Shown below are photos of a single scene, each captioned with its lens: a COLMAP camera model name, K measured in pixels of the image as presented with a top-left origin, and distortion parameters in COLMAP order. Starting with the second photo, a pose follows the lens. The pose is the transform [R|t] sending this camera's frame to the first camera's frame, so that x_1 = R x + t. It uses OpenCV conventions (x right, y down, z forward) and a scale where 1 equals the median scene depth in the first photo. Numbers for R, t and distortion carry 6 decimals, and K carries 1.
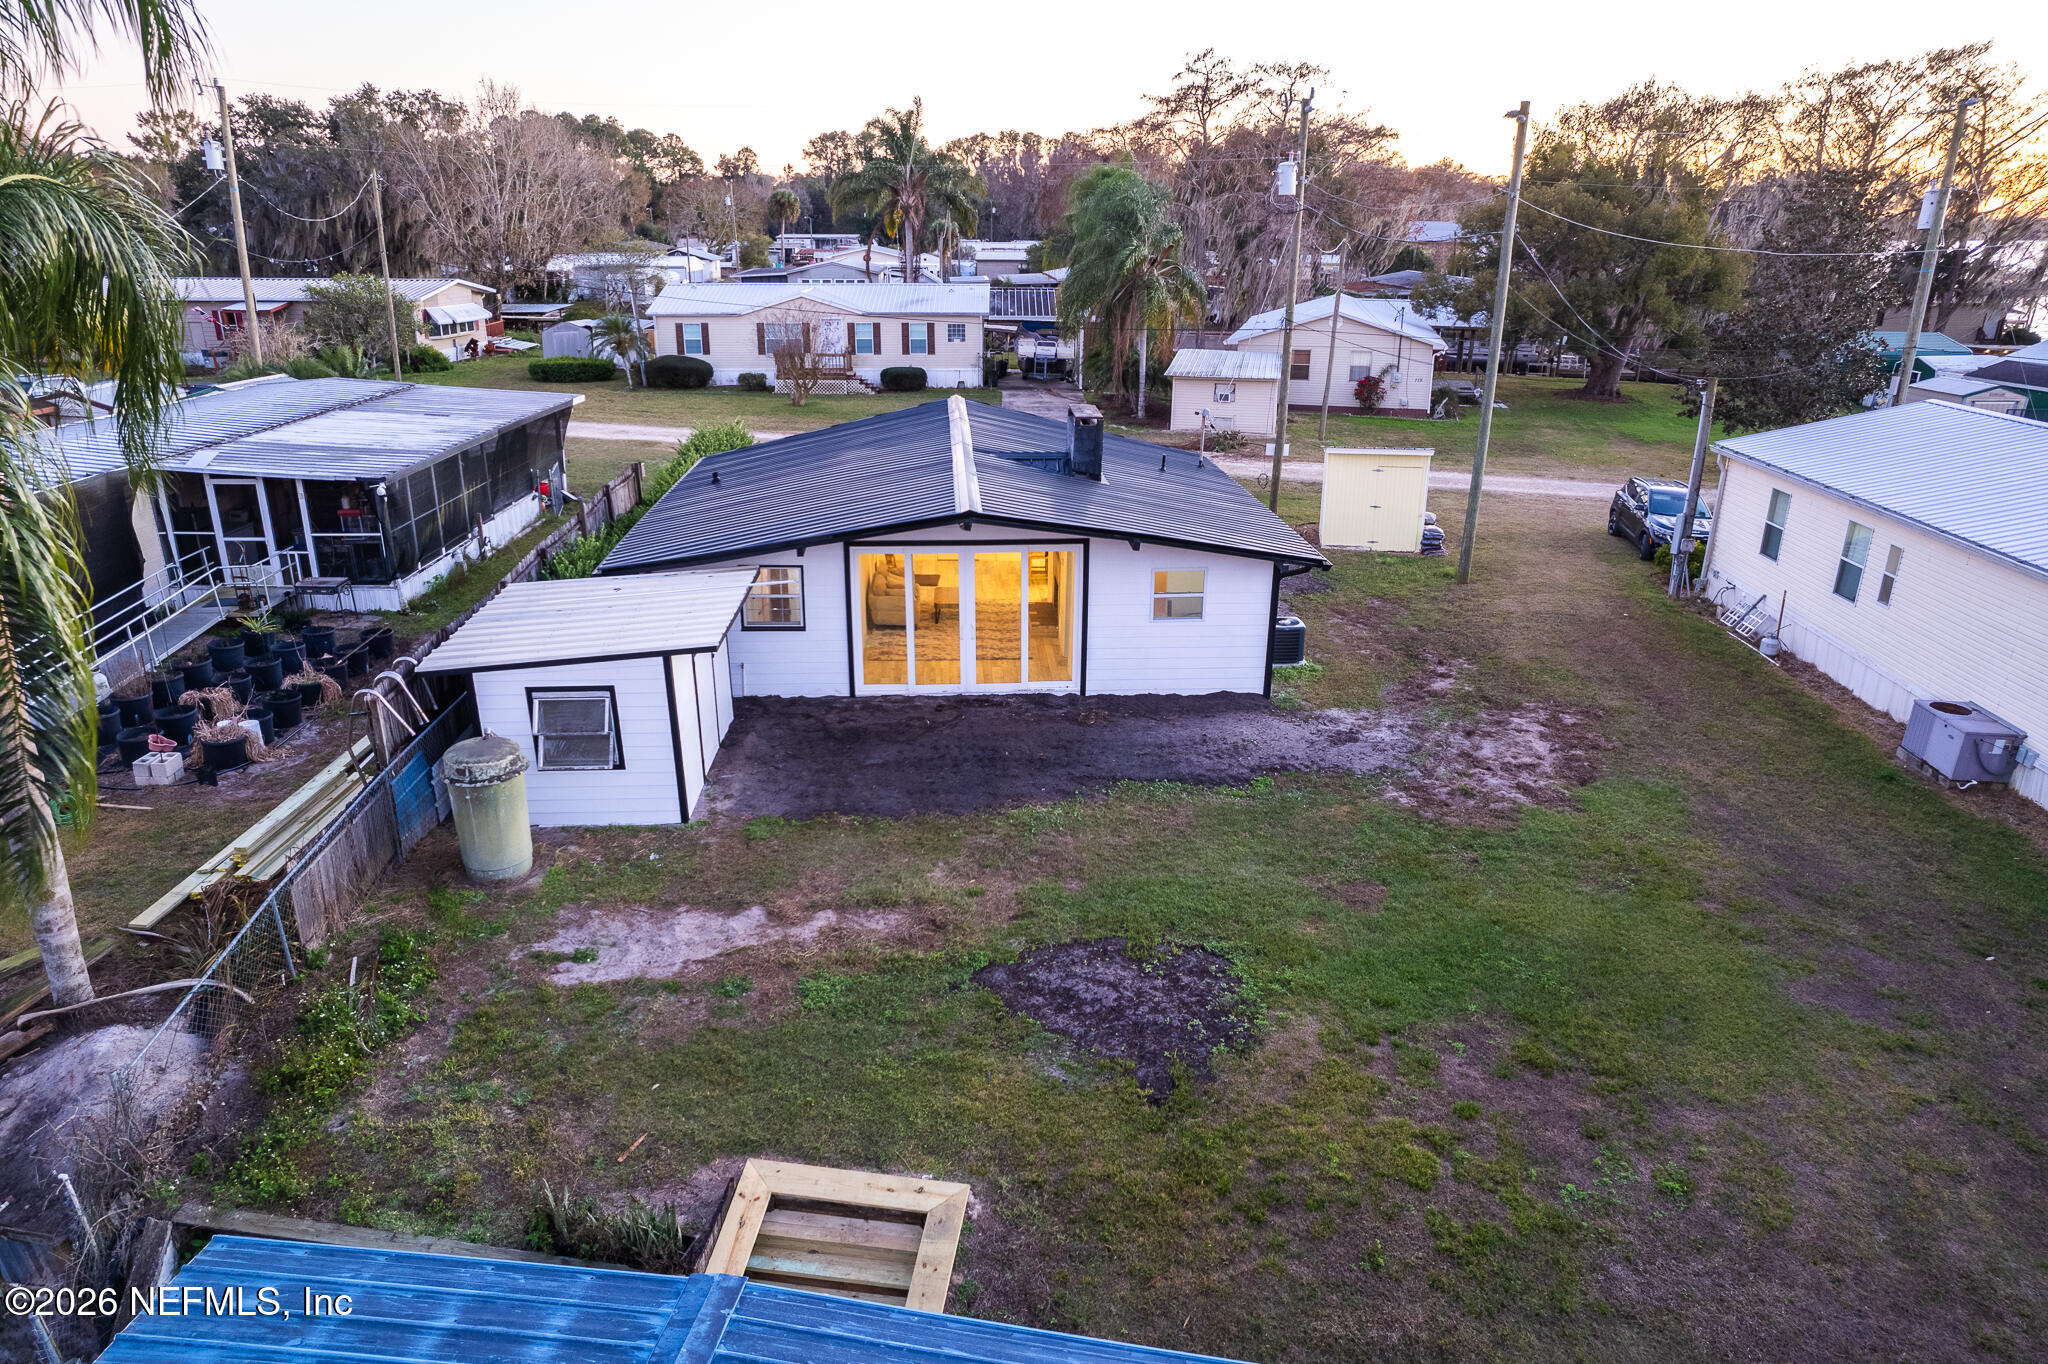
lens RADIAL K [[1310.7, 0, 1020.8], [0, 1310.7, 693.6], [0, 0, 1]] dist [-0.079089, 0.072077]
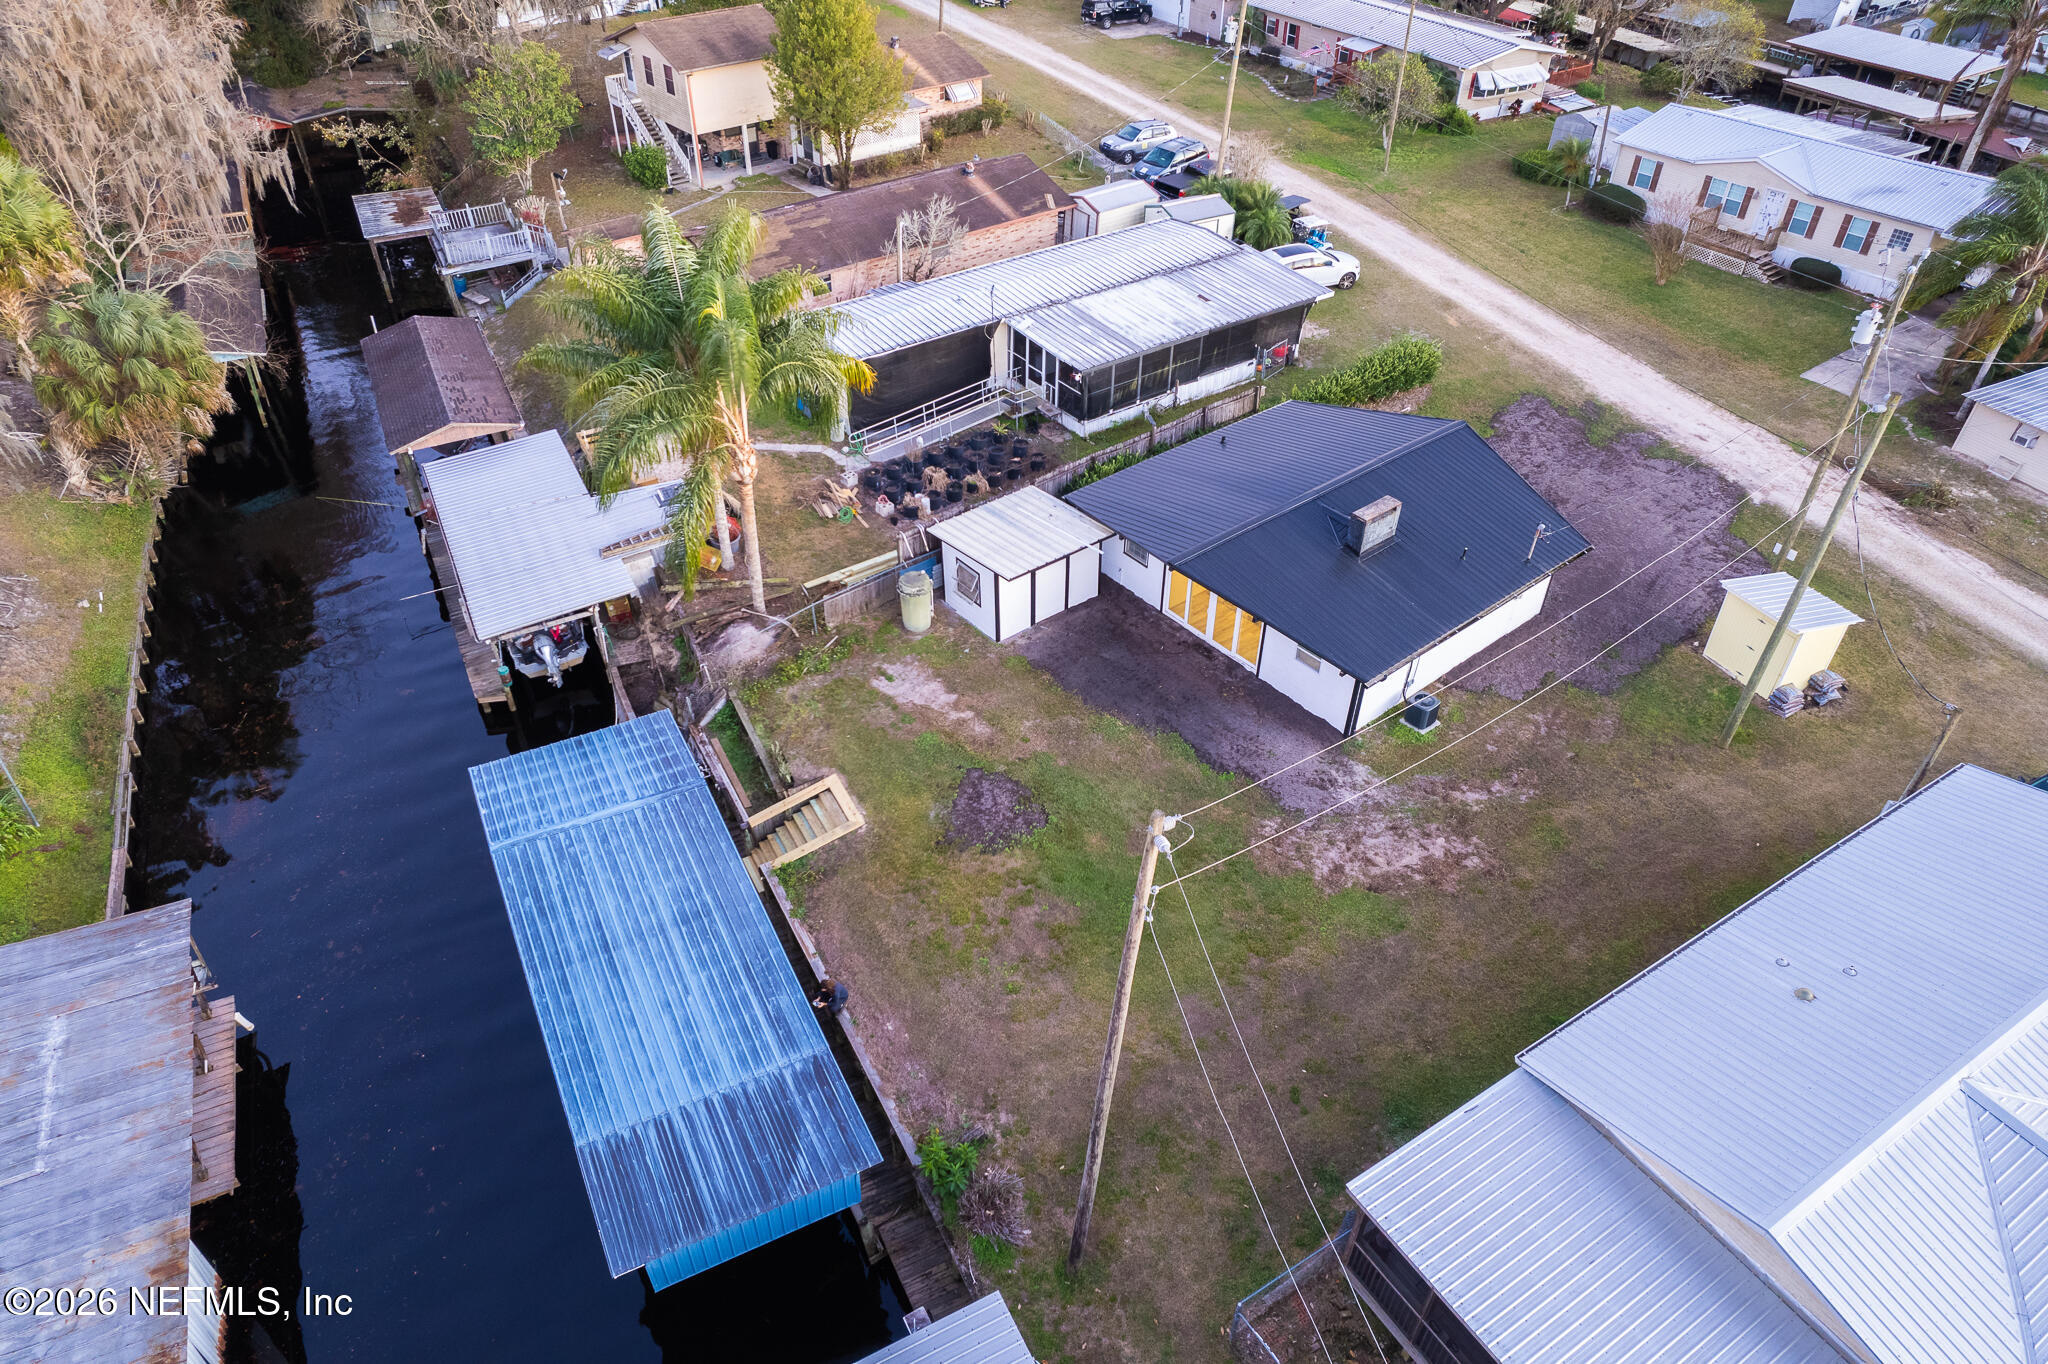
lens RADIAL K [[1310.7, 0, 1020.8], [0, 1310.7, 693.6], [0, 0, 1]] dist [-0.079089, 0.072077]
pose [[0.584398, 0.510840, -0.630493, 0.927713], [-0.281921, 0.856395, 0.432561, -0.612336], [0.760920, -0.075038, 0.644492, -0.291754]]
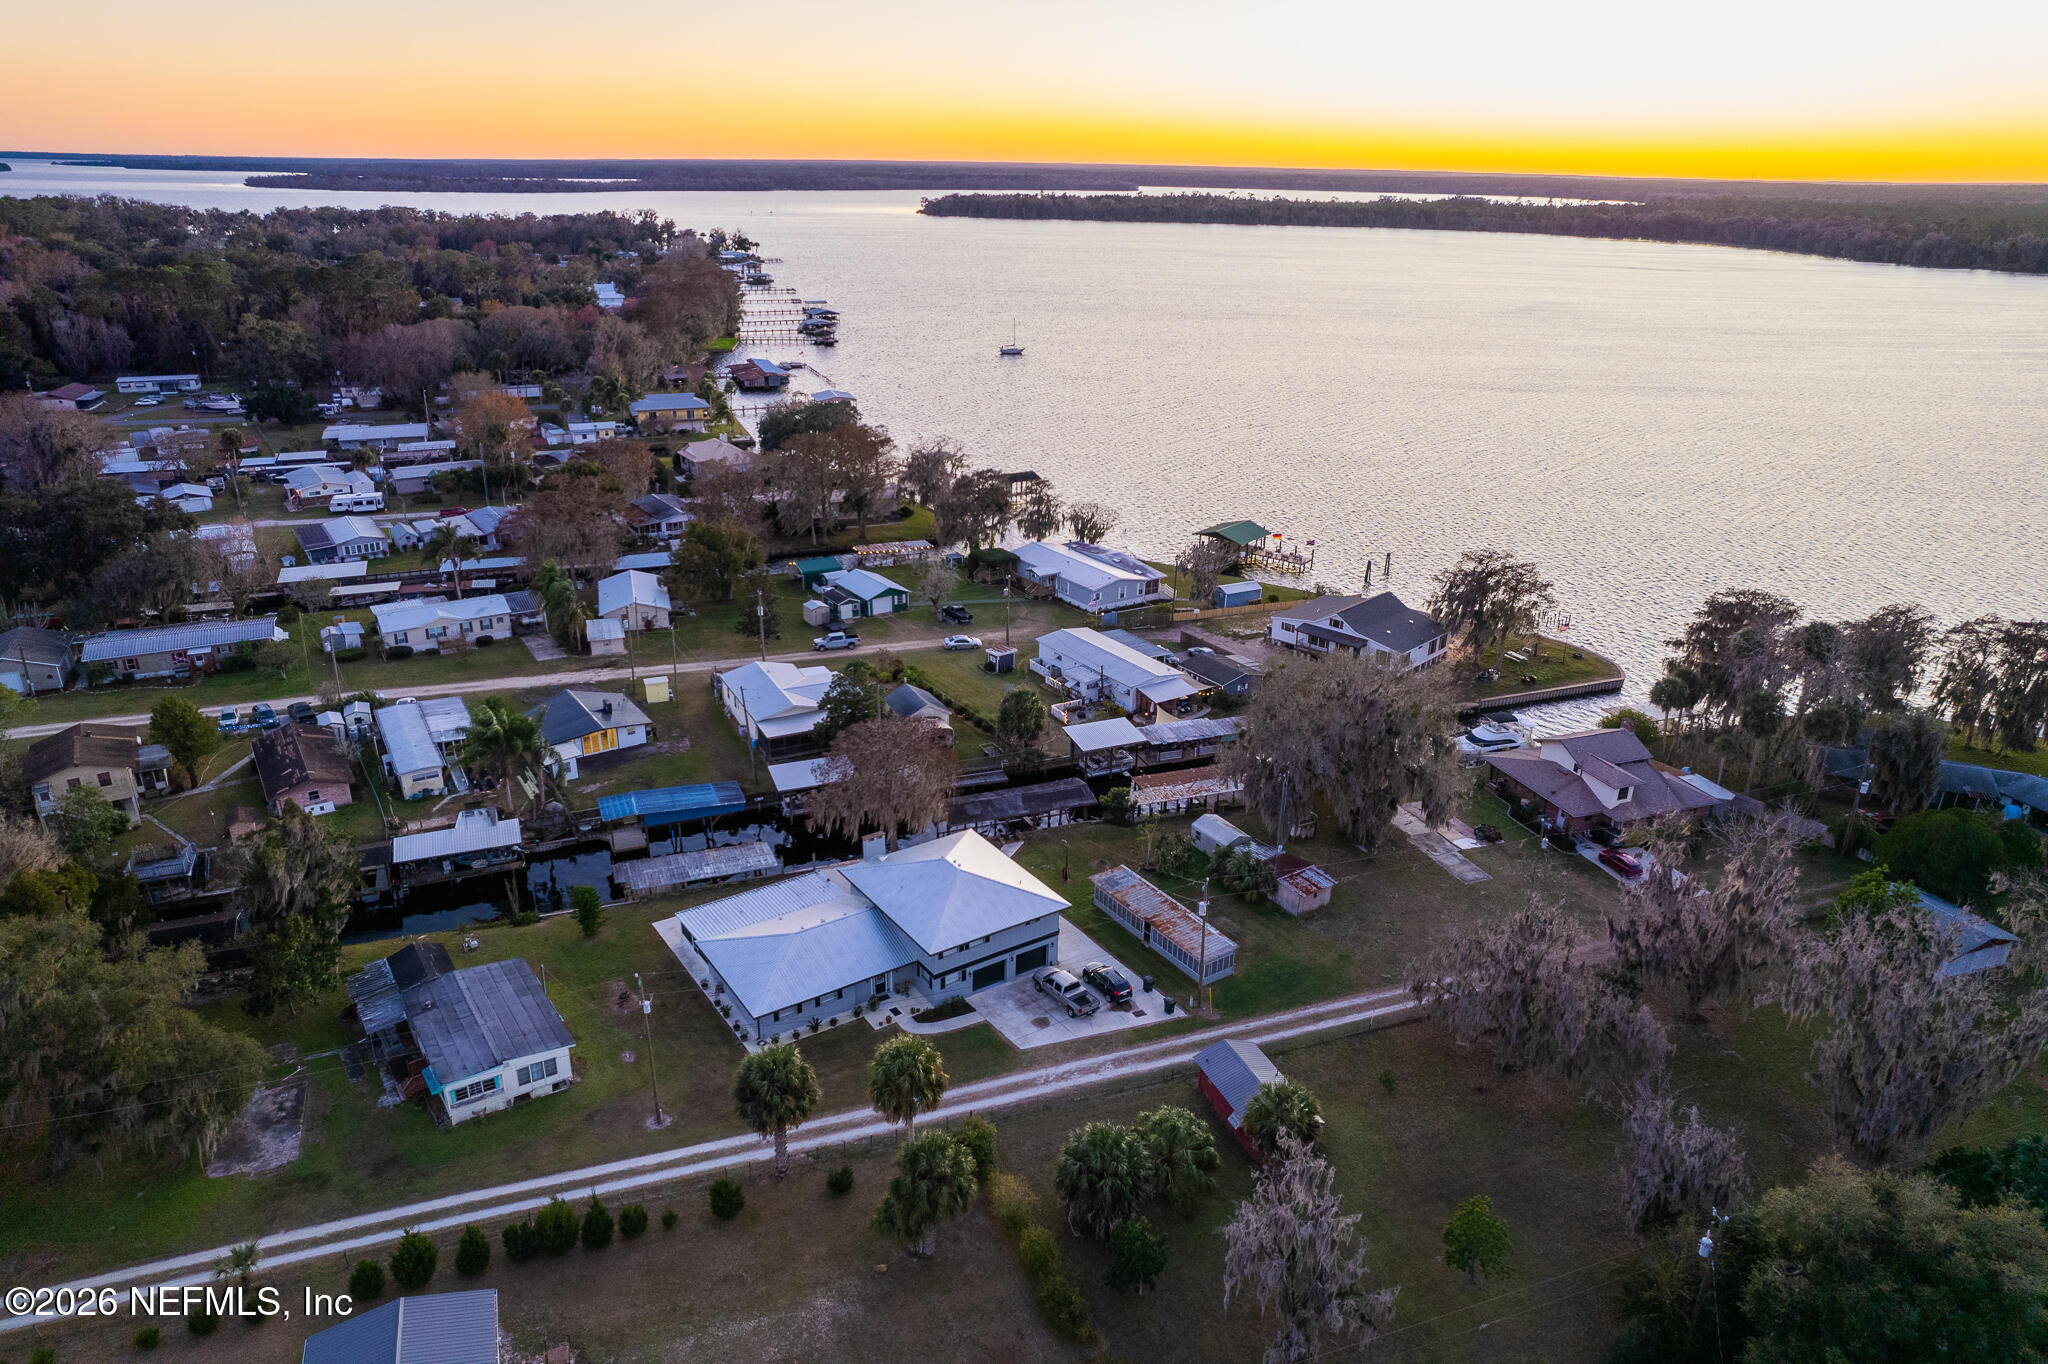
lens RADIAL K [[1276.2, 0, 1030.8], [0, 1276.2, 681.7], [0, 0, 1]] dist [-0.046784, 0.001716]
pose [[0.851242, -0.185377, 0.490940, -1.239021], [0.168124, 0.982555, 0.079498, -0.481268], [-0.497112, 0.014867, 0.867559, -5.466409]]
